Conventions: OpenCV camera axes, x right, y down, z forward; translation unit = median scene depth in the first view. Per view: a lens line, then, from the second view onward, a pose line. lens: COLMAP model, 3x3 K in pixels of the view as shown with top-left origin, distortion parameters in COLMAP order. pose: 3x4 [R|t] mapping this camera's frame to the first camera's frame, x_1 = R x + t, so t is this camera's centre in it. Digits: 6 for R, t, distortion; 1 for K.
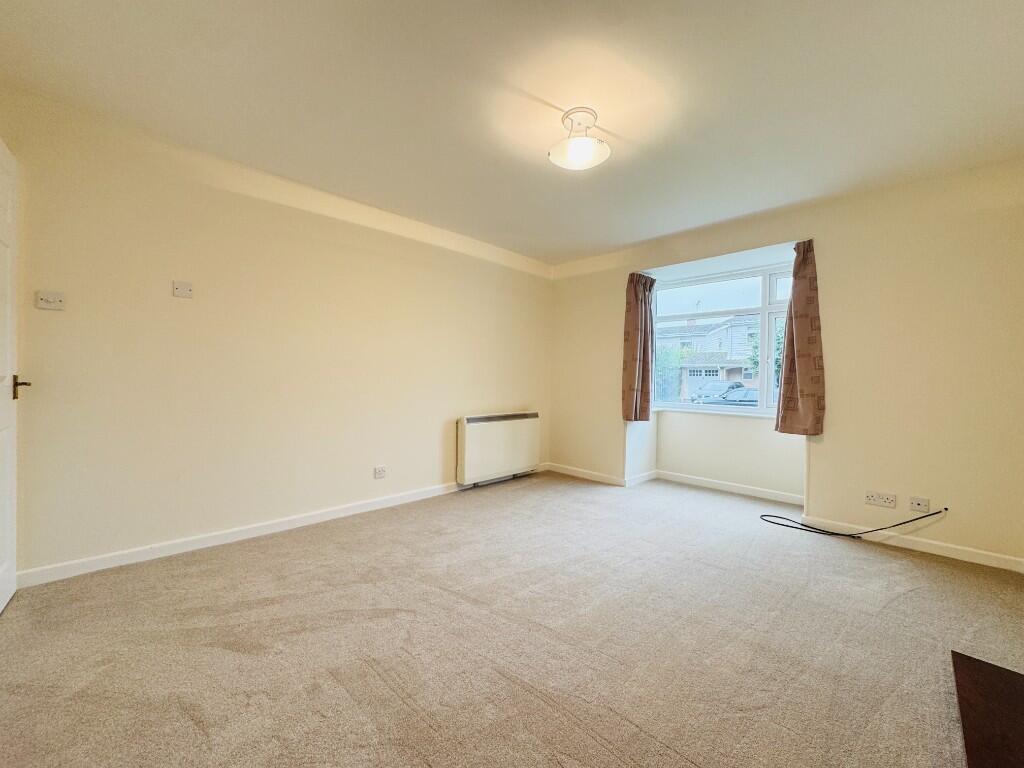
lens RADIAL K [[412.0, 0, 512.0], [0, 412.0, 384.0], [0, 0, 1]] dist [0.001849, 0.000006]
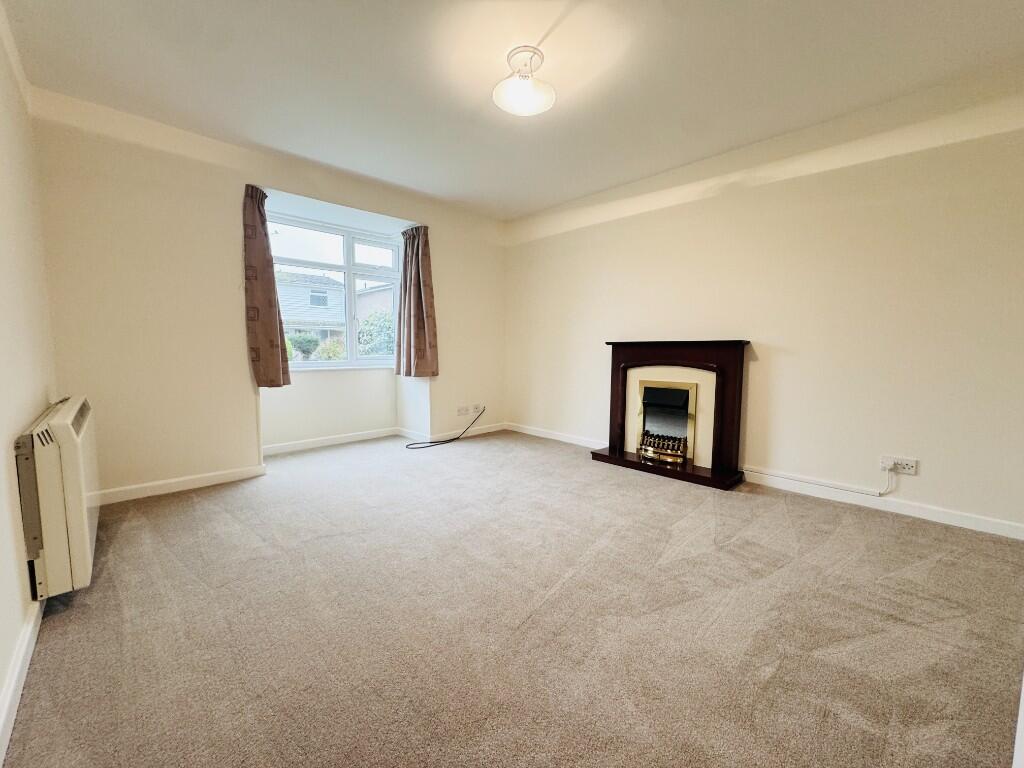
lens RADIAL K [[412.0, 0, 512.0], [0, 412.0, 384.0], [0, 0, 1]] dist [0.001849, 0.000006]
pose [[0.009931, -0.107000, 0.994209, -0.610841], [0.003008, 0.994257, 0.106975, 0.004986], [-0.999946, 0.001929, 0.010196, 0.712602]]
